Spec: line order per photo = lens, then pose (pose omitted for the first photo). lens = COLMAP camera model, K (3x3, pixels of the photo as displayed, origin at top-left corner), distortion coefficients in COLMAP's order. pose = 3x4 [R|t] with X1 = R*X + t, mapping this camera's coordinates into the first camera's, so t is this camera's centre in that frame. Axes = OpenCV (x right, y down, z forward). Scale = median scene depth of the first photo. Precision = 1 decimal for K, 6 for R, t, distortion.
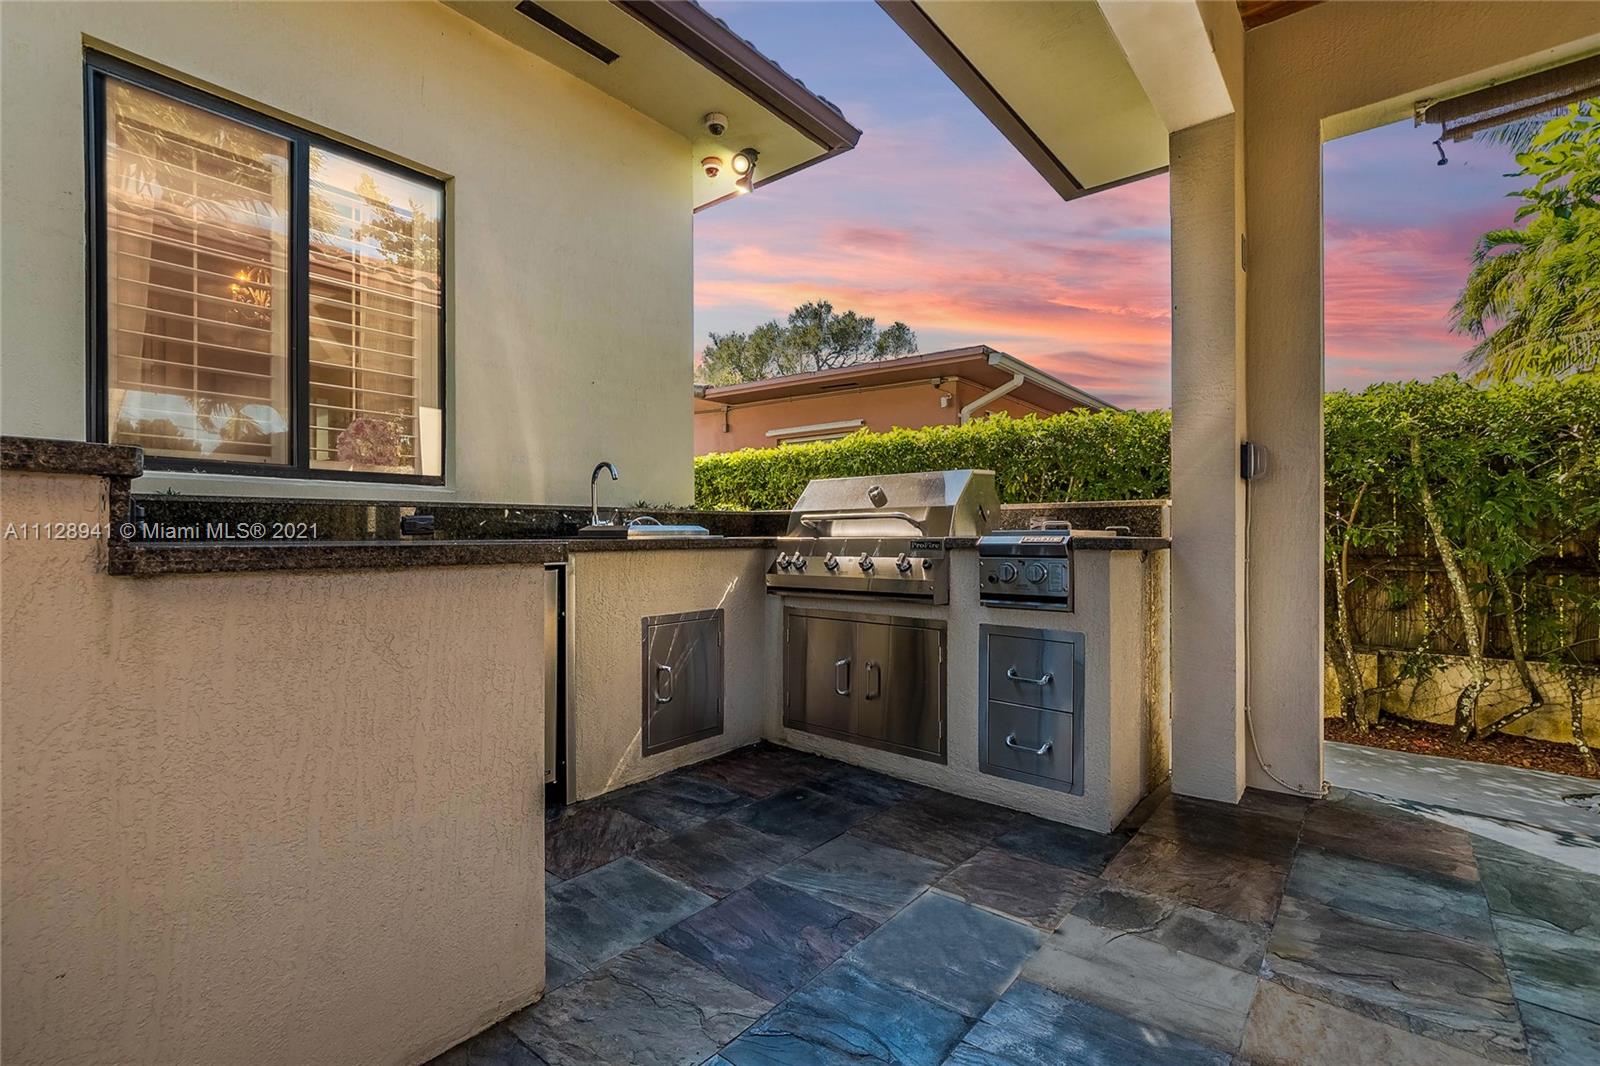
lens RADIAL K [[711.0, 0, 800.0], [0, 711.0, 533.0], [0, 0, 1]] dist [0.000418, -0.000059]
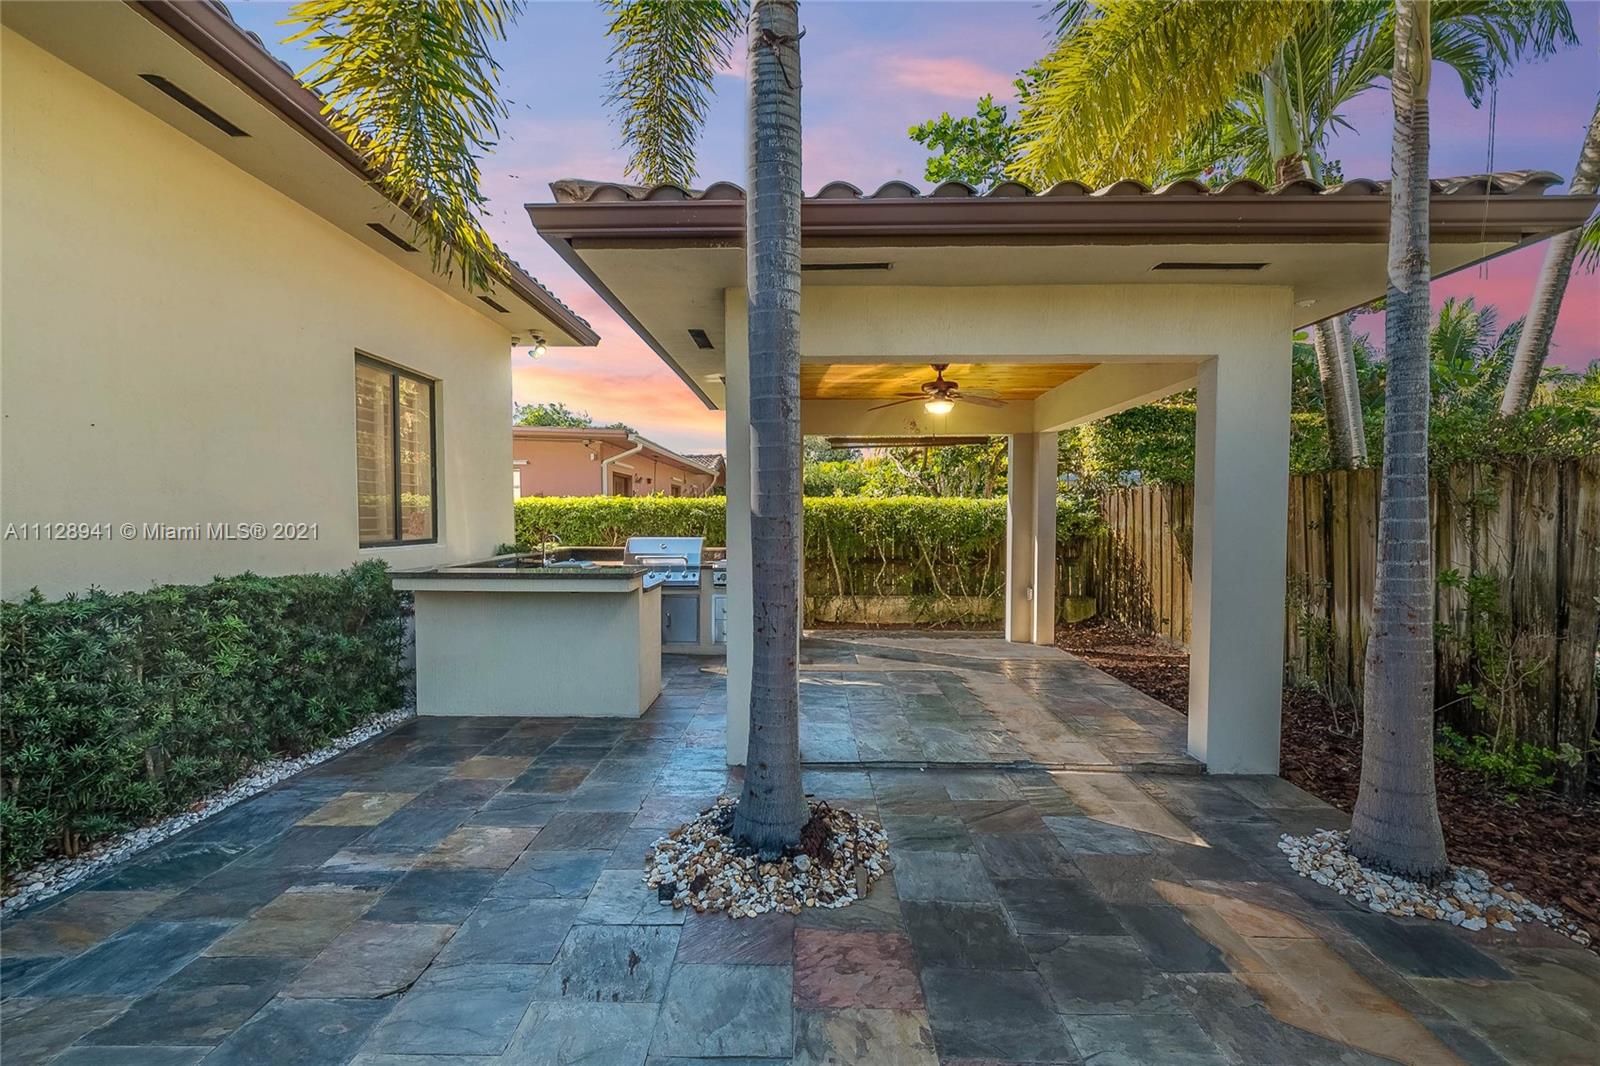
lens RADIAL K [[711.0, 0, 800.0], [0, 711.0, 533.0], [0, 0, 1]] dist [0.000418, -0.000059]
pose [[0.779692, -0.013393, 0.626020, -0.888269], [-0.006096, 0.999561, 0.028978, -0.145786], [-0.626134, -0.026410, 0.779268, -1.031487]]
